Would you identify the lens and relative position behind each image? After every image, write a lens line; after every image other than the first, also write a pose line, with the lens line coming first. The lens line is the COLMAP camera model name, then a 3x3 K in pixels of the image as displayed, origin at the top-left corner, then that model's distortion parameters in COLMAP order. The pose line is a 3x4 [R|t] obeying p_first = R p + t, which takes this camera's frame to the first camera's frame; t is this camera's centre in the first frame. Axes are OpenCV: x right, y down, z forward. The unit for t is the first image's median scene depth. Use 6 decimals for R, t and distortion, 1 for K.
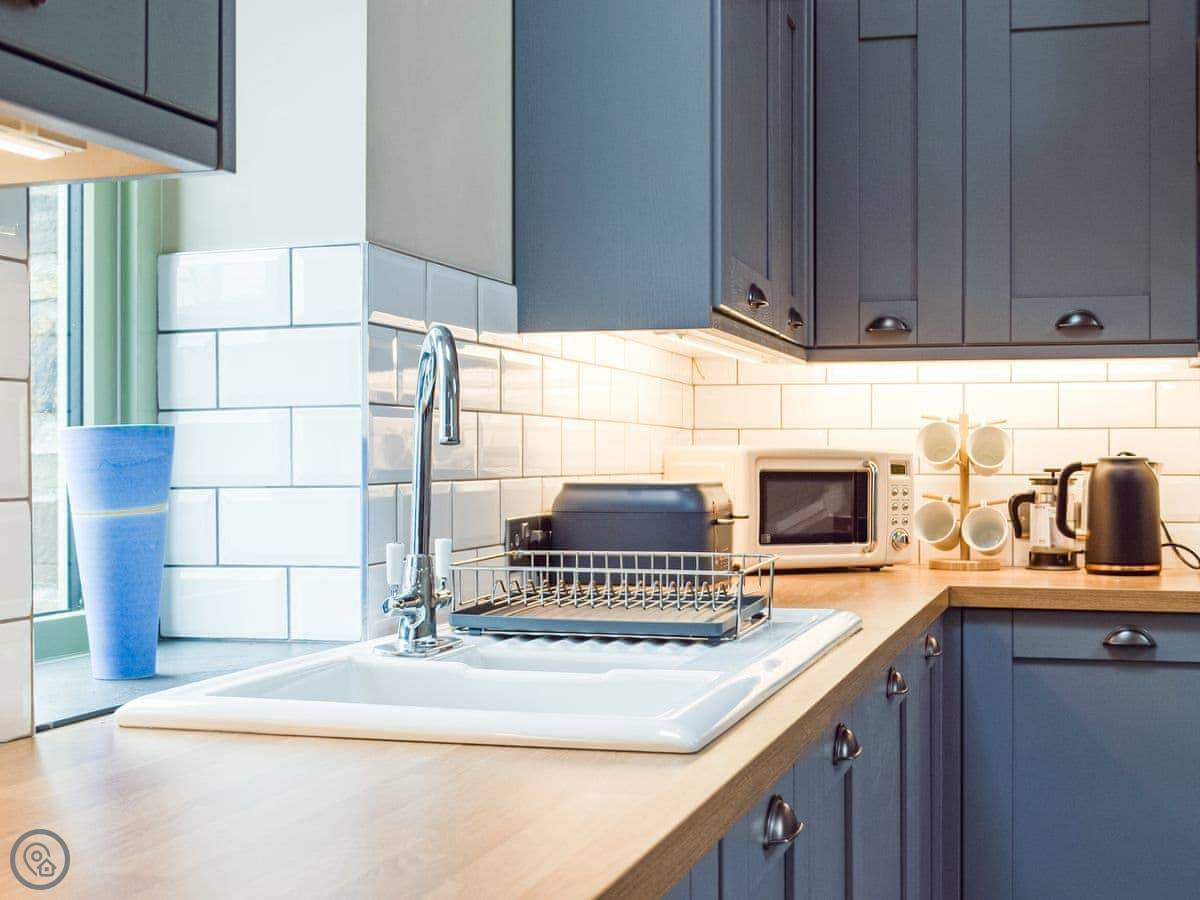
lens RADIAL K [[1710.1, 0, 600.0], [0, 1710.1, 450.0], [0, 0, 1]] dist [-0.046245, -0.074588]
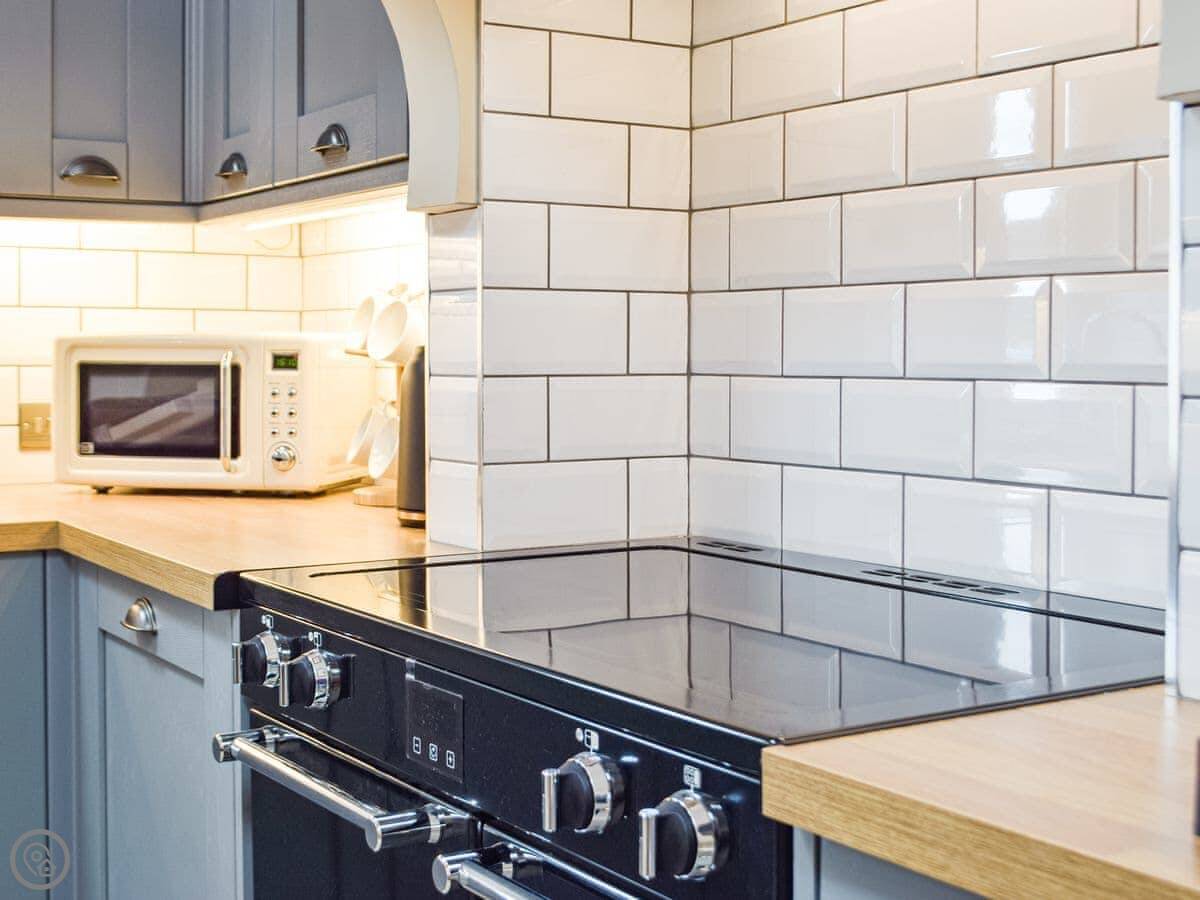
lens RADIAL K [[1710.1, 0, 600.0], [0, 1710.1, 450.0], [0, 0, 1]] dist [-0.046245, -0.074588]
pose [[0.736484, 0.039632, -0.675293, 0.813016], [0.004127, 0.998000, 0.063073, 0.003493], [0.676443, -0.049239, 0.734847, 0.574805]]
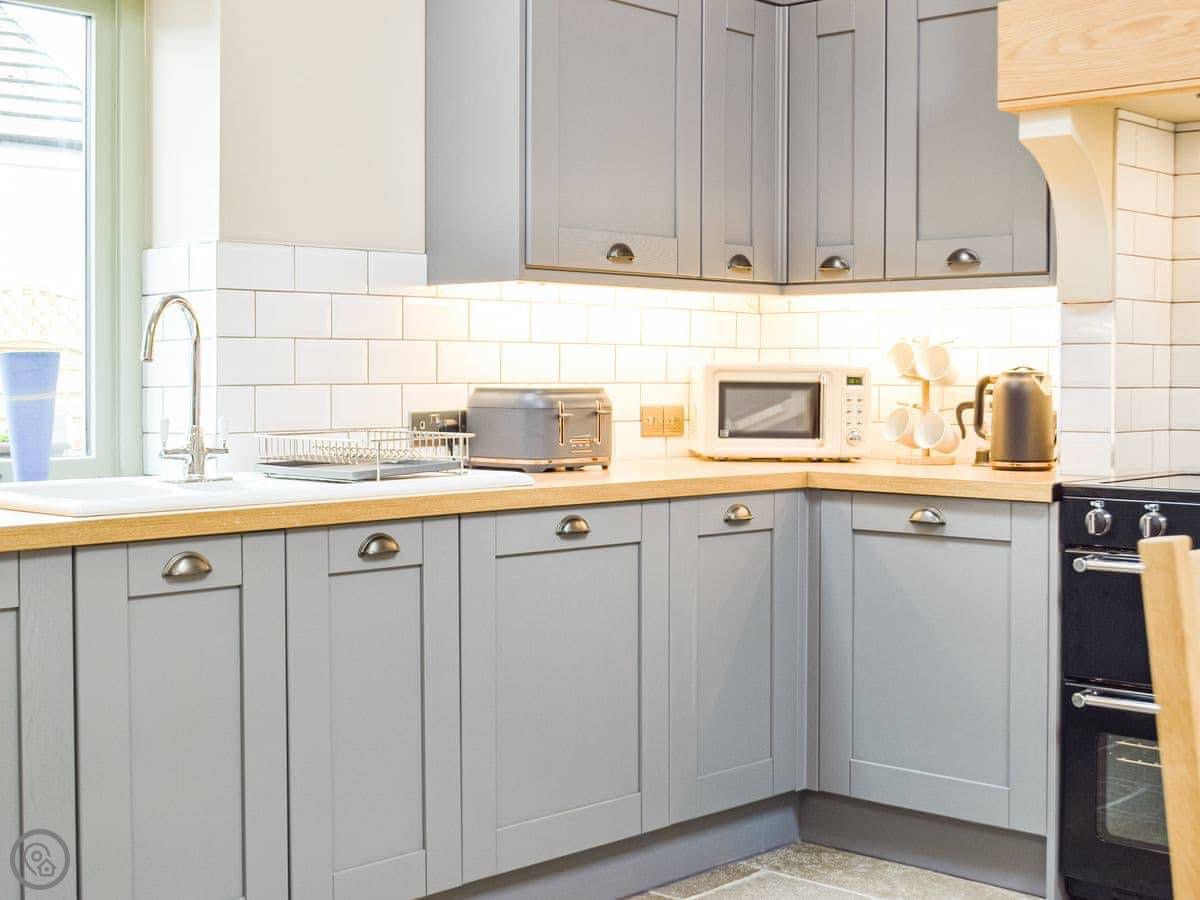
lens RADIAL K [[1710.1, 0, 600.0], [0, 1710.1, 450.0], [0, 0, 1]] dist [-0.046245, -0.074588]
pose [[0.885298, 0.023141, -0.464448, 0.616727], [-0.000345, 0.998793, 0.049107, 0.000694], [0.465024, -0.043314, 0.884238, -0.192511]]
